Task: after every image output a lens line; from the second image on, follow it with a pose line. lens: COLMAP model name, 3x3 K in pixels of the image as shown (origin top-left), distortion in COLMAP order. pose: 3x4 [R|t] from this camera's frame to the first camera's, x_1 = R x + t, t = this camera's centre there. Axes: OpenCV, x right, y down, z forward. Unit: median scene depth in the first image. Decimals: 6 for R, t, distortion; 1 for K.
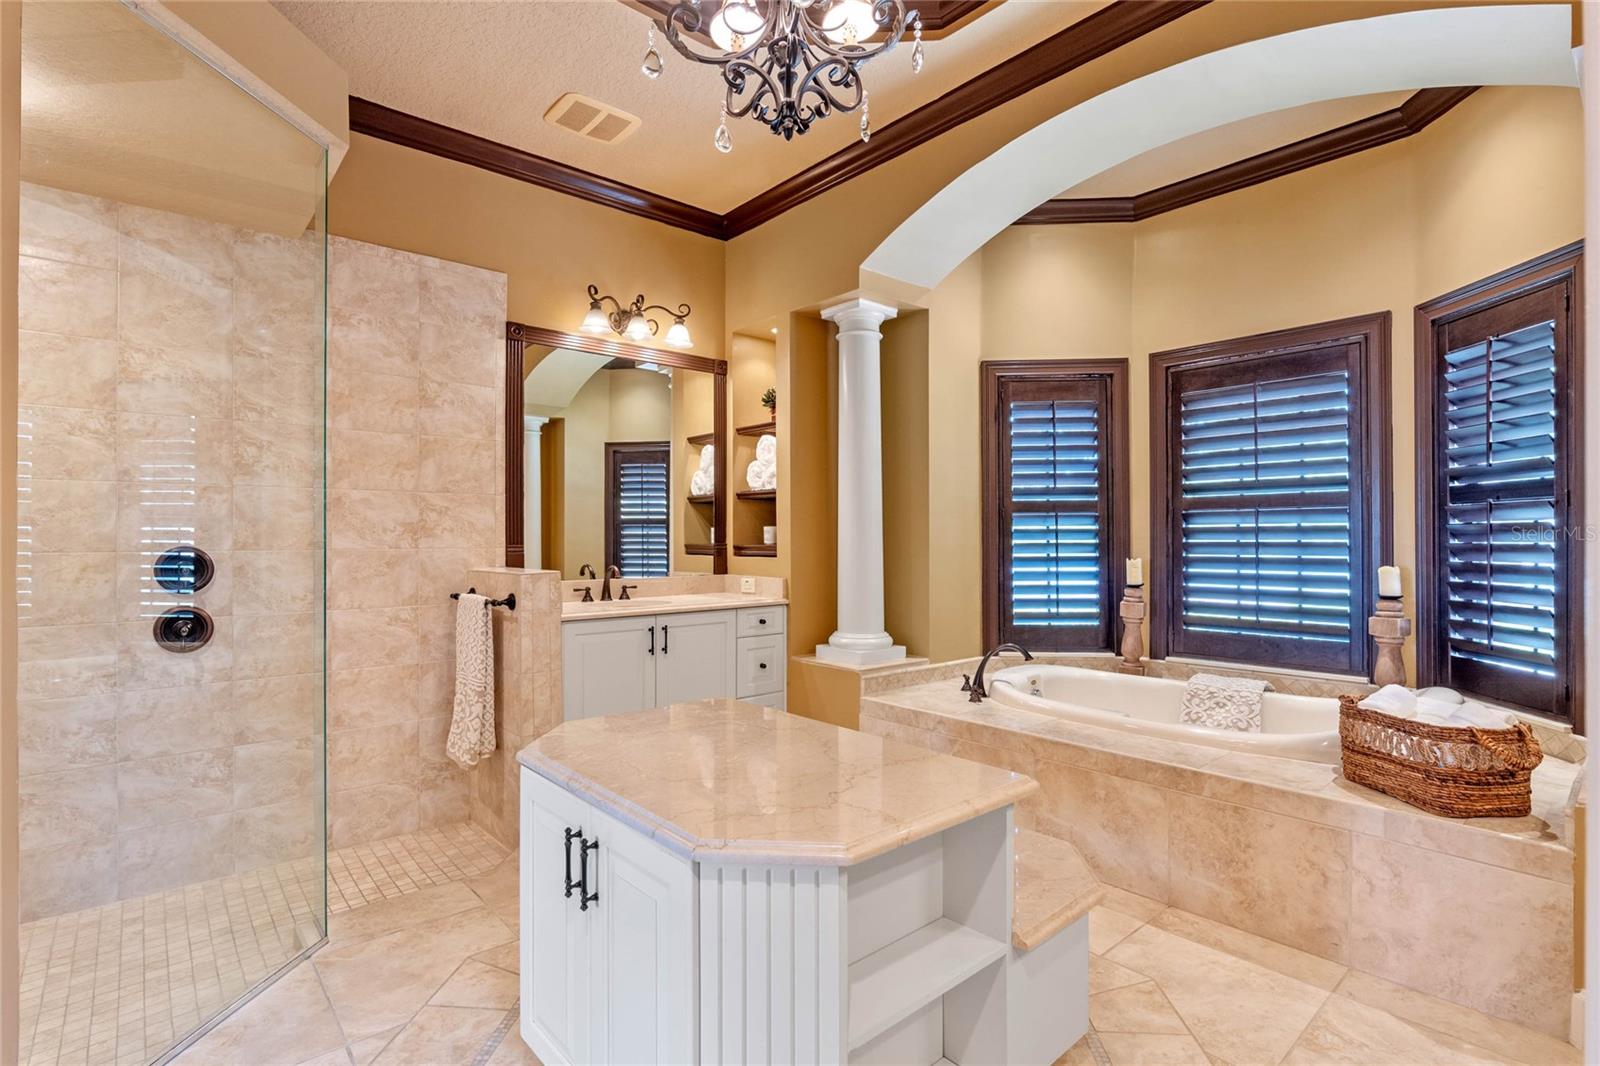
lens RADIAL K [[768.8, 0, 805.3], [0, 768.8, 533.7], [0, 0, 1]] dist [-0.017940, 0.003069]
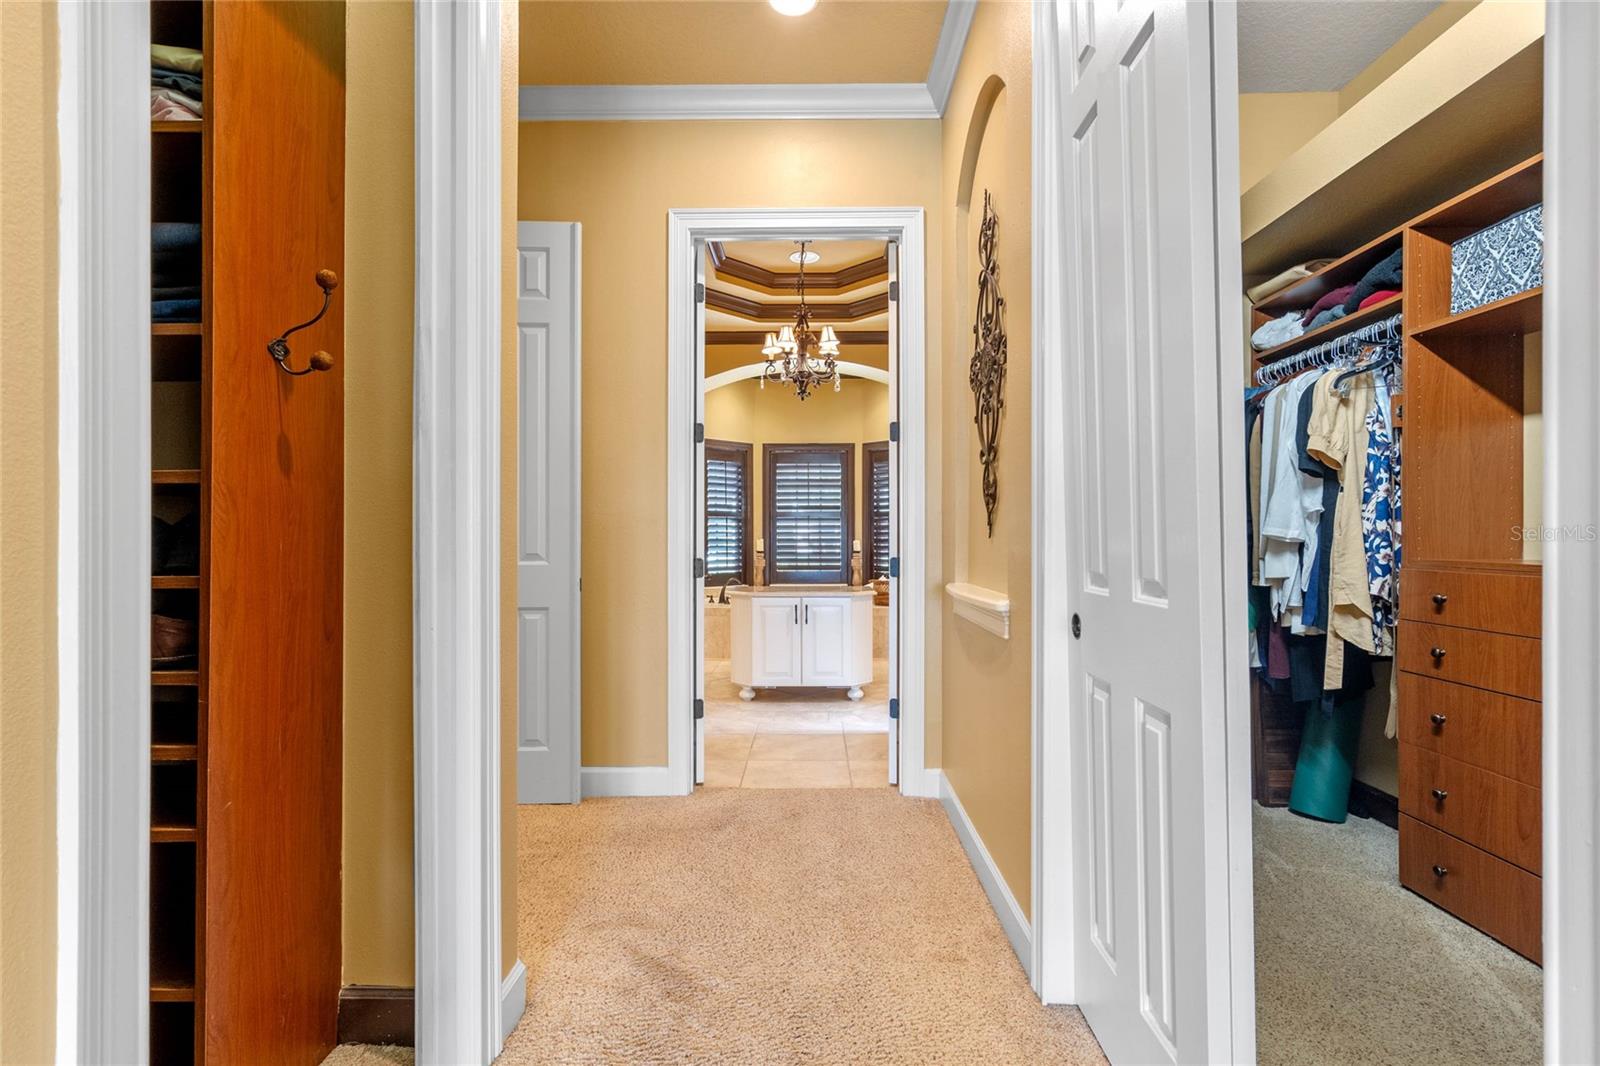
lens RADIAL K [[740.5, 0, 802.2], [0, 740.5, 531.2], [0, 0, 1]] dist [-0.021315, 0.004724]
pose [[0.672421, 0.008254, 0.740123, -1.066197], [-0.004538, 0.999965, -0.007029, 0.025438], [-0.740155, 0.001368, 0.672435, -0.502120]]
